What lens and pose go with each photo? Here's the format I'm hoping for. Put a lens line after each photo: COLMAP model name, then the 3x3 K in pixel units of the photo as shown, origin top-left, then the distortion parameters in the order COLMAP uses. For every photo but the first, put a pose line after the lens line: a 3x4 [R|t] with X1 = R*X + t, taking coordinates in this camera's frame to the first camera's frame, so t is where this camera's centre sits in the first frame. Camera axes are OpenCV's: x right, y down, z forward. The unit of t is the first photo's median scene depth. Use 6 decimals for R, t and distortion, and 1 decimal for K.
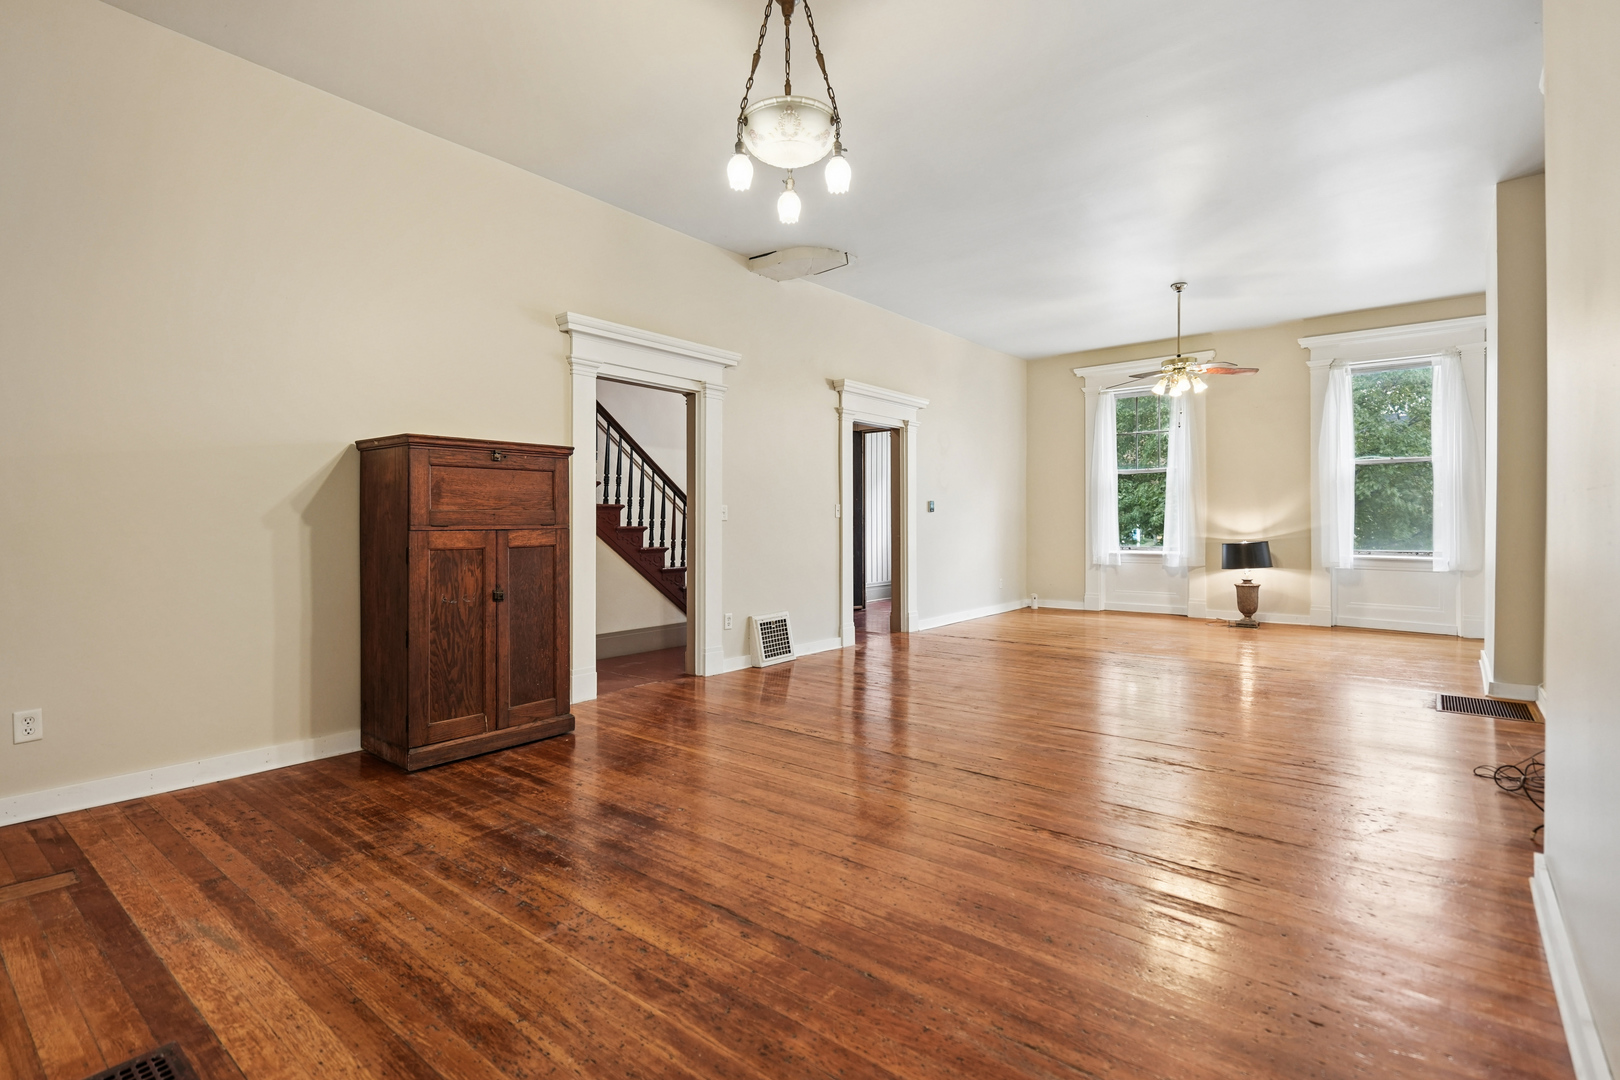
lens RADIAL K [[739.2, 0, 805.0], [0, 739.2, 531.8], [0, 0, 1]] dist [-0.011484, 0.001819]
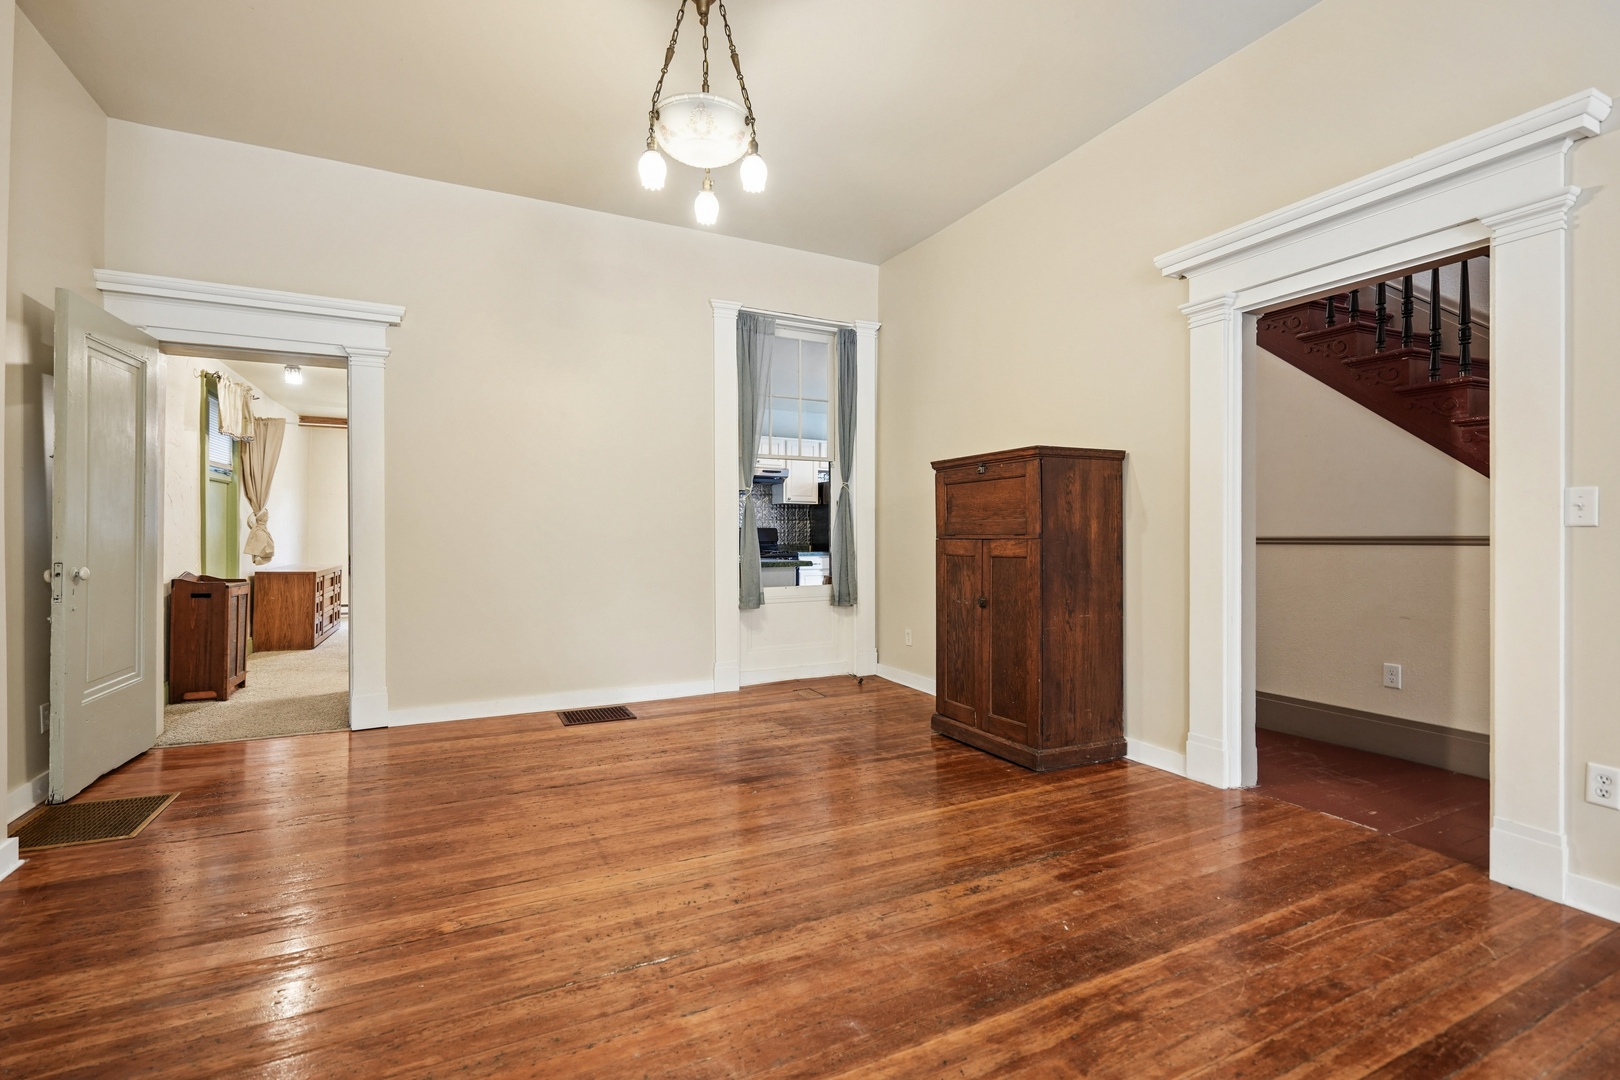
lens RADIAL K [[739.2, 0, 817.8], [0, 739.2, 534.4], [0, 0, 1]] dist [-0.011484, 0.001819]
pose [[-0.391973, 0.001759, -0.919975, 0.494384], [-0.010469, 0.999925, 0.006373, -0.010597], [0.919917, 0.012129, -0.391926, 0.923413]]
